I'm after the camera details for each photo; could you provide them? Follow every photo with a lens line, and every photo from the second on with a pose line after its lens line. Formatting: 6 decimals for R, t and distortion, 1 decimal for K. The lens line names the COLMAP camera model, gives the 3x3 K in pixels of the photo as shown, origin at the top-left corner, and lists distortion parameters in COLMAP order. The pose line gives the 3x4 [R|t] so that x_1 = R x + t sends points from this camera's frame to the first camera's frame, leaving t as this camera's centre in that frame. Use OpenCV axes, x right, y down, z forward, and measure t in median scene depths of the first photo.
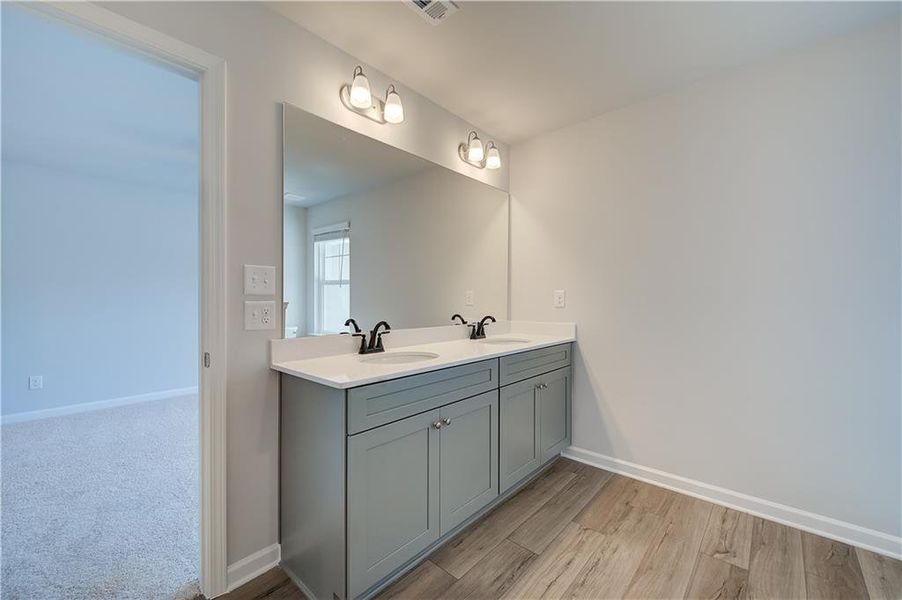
lens RADIAL K [[360.9, 0, 454.2], [0, 360.9, 299.4], [0, 0, 1]] dist [0.004045, 0.000021]
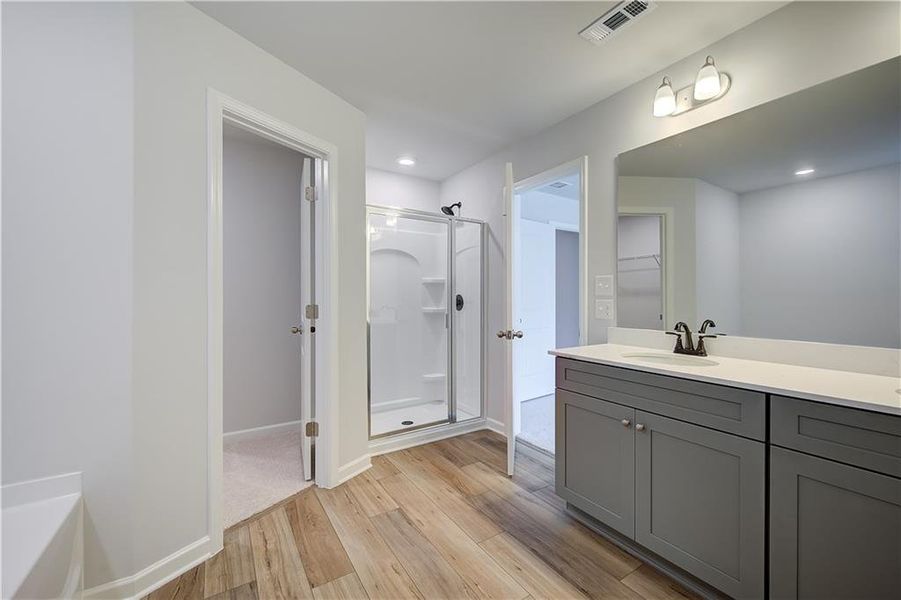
lens RADIAL K [[360.5, 0, 453.7], [0, 360.5, 299.4], [0, 0, 1]] dist [0.004045, 0.000021]
pose [[-0.240145, 0.010289, -0.970682, 0.867782], [0.006215, 0.999940, 0.009062, -0.011666], [0.970717, -0.003857, -0.240195, 0.634930]]
